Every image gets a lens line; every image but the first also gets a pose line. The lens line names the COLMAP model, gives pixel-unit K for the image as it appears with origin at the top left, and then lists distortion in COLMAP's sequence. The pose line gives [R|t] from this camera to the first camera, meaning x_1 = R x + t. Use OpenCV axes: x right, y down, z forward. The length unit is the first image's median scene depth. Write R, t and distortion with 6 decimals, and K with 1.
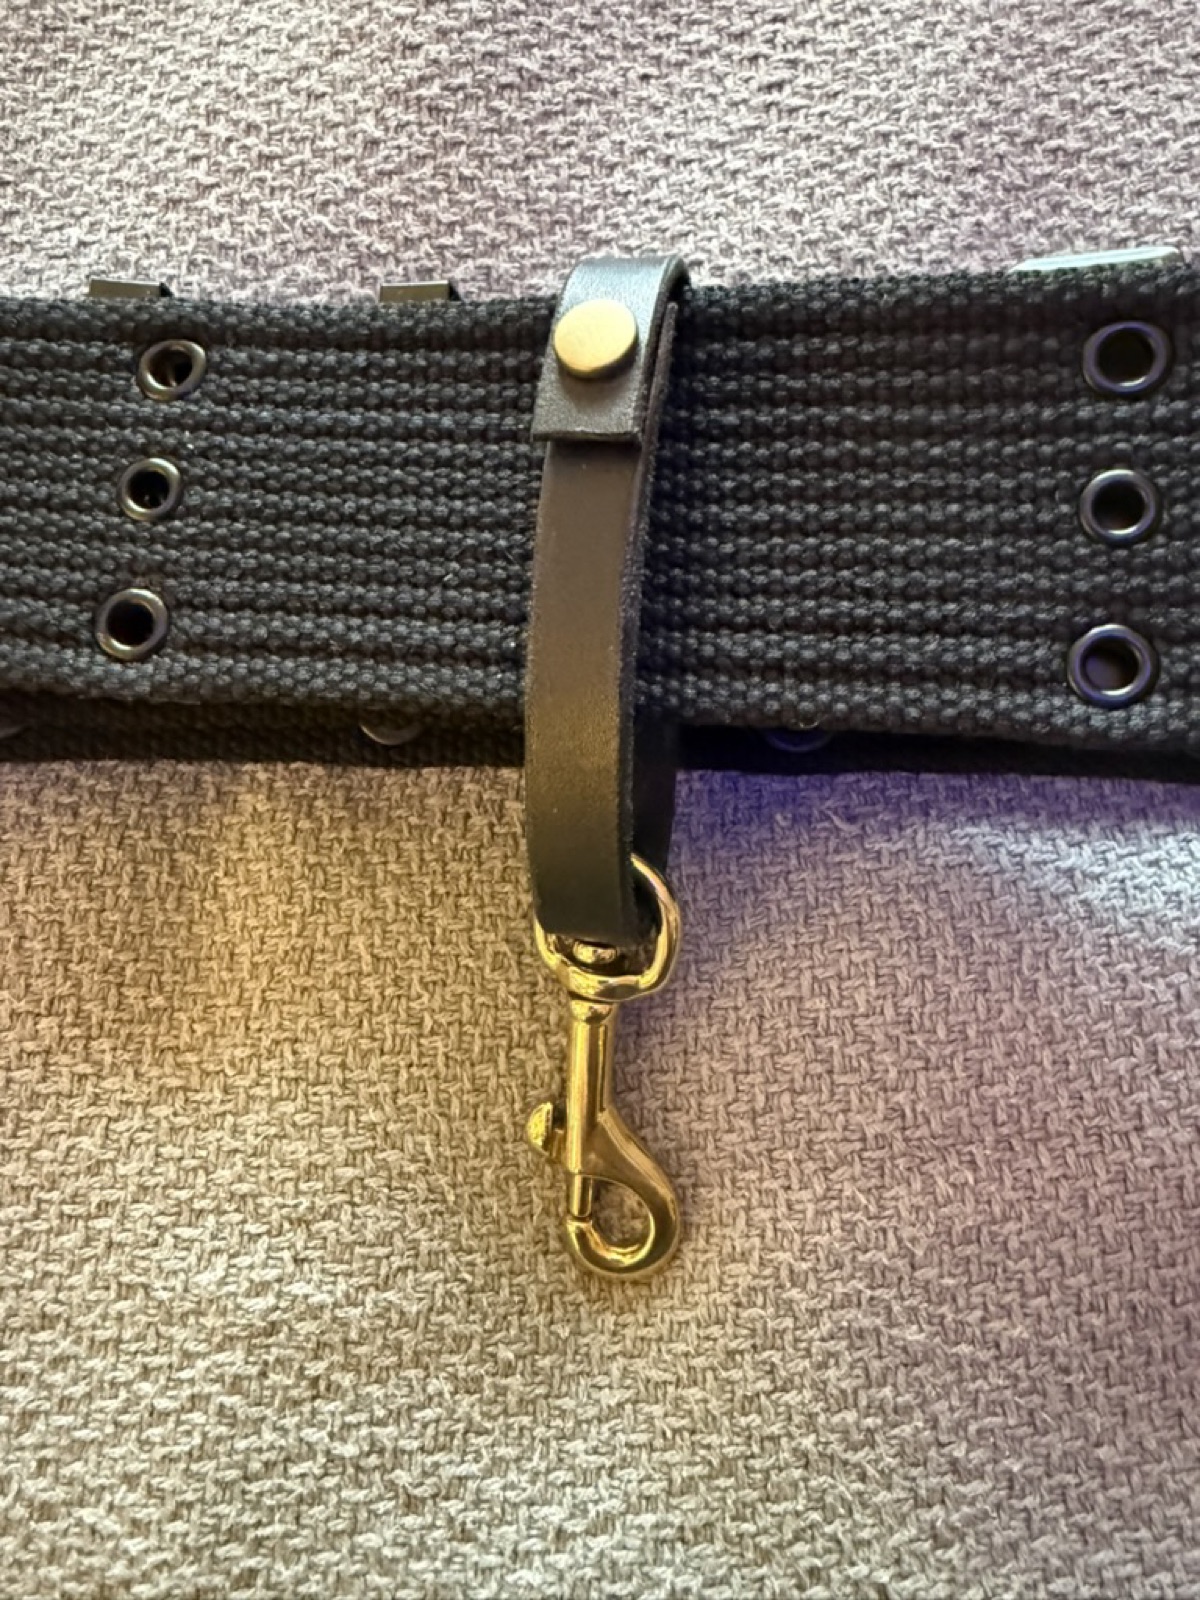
lens RADIAL K [[1159.1, 0, 590.9], [0, 1159.1, 694.0], [0, 0, 1]] dist [-0.006689, 0.005227]
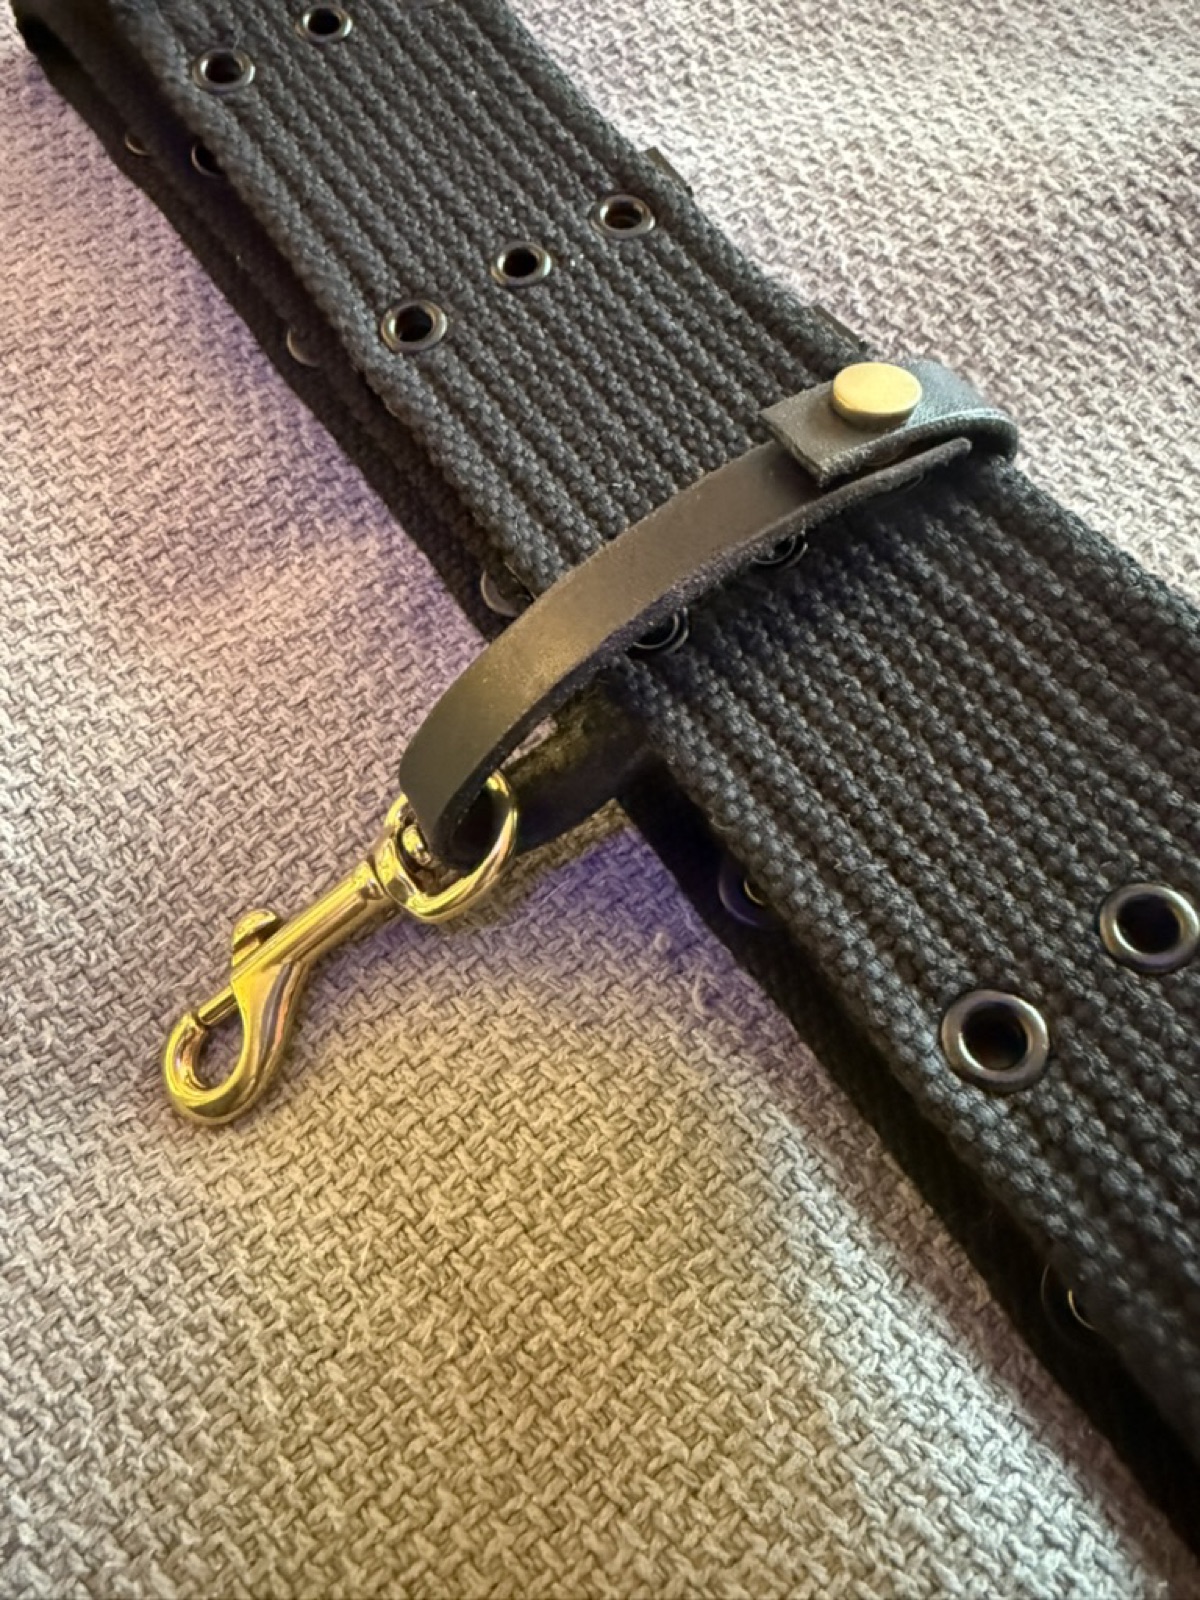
lens RADIAL K [[1159.1, 0, 590.9], [0, 1159.1, 694.0], [0, 0, 1]] dist [-0.006689, 0.005227]
pose [[0.600737, 0.727909, -0.330549, 0.312762], [-0.777625, 0.627996, -0.030326, 0.059975], [0.185509, 0.275261, 0.943301, 0.081607]]
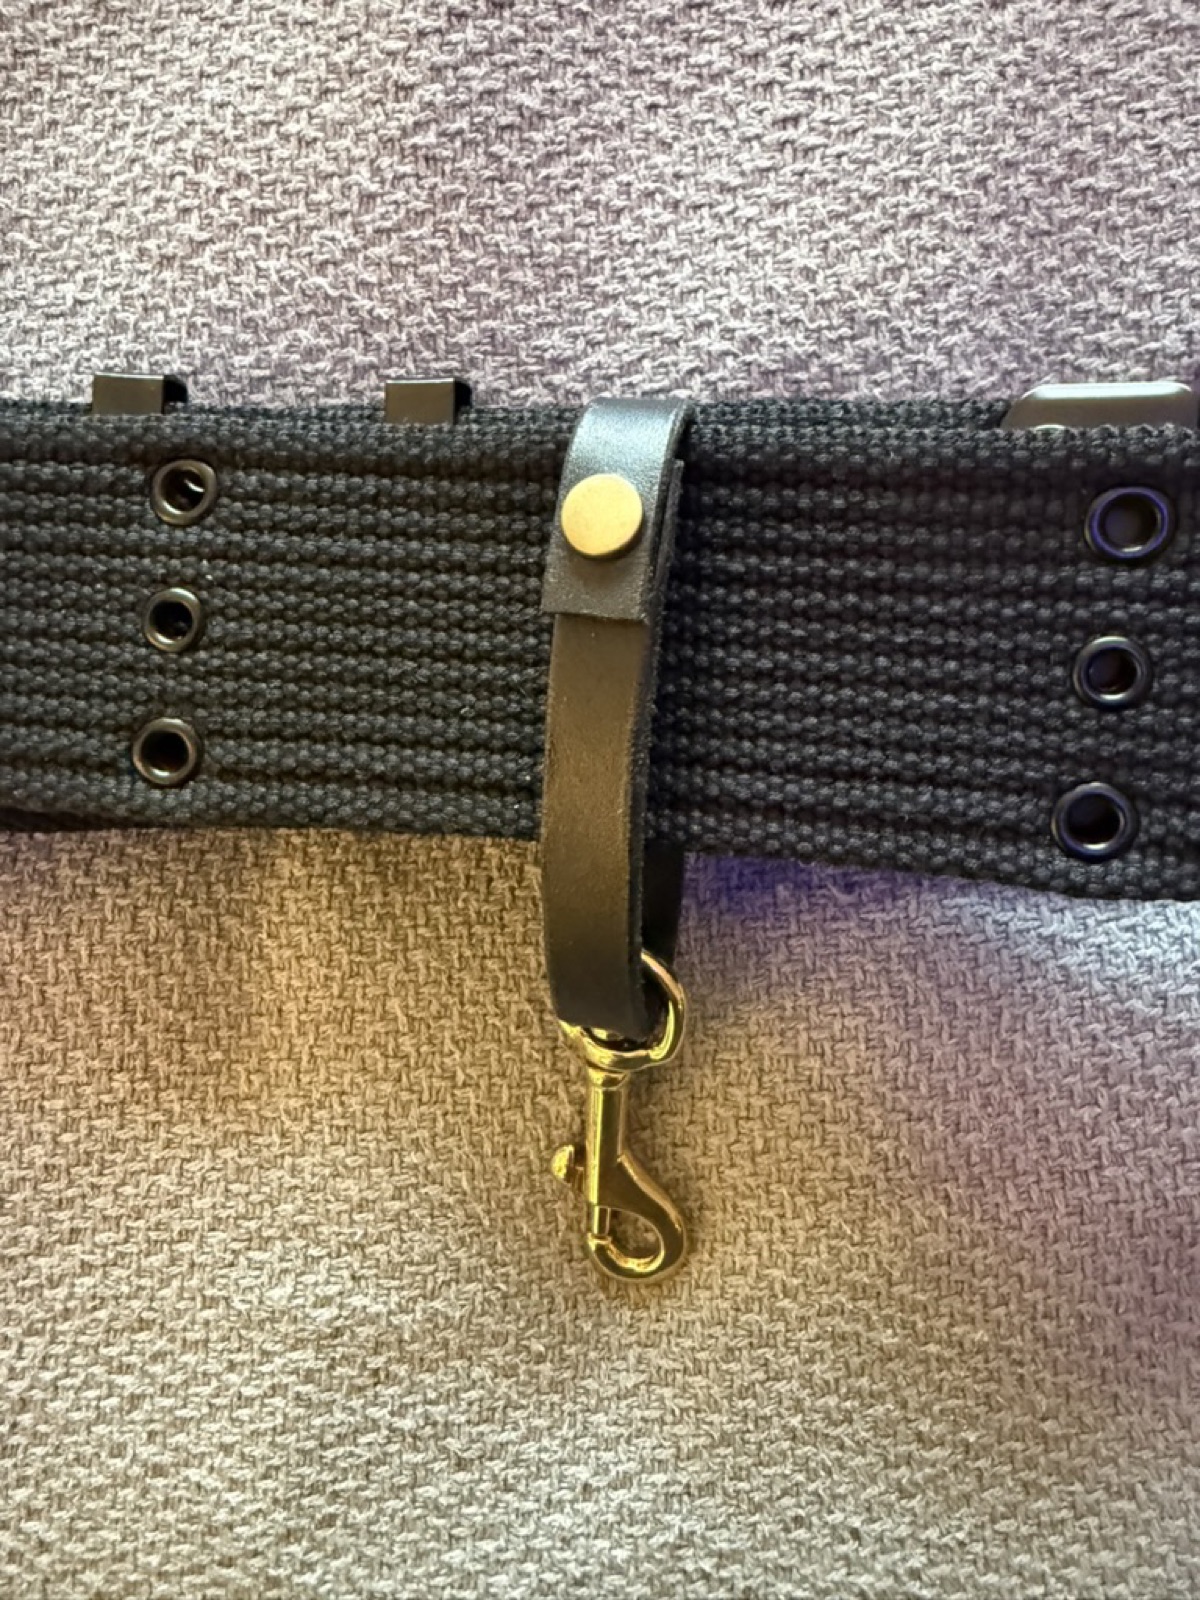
lens RADIAL K [[1159.1, 0, 590.9], [0, 1159.1, 694.0], [0, 0, 1]] dist [-0.006689, 0.005227]
pose [[0.999781, -0.012259, -0.016962, 0.007999], [0.015226, 0.982117, 0.187652, -0.291443], [0.014358, -0.187870, 0.982089, -0.020405]]
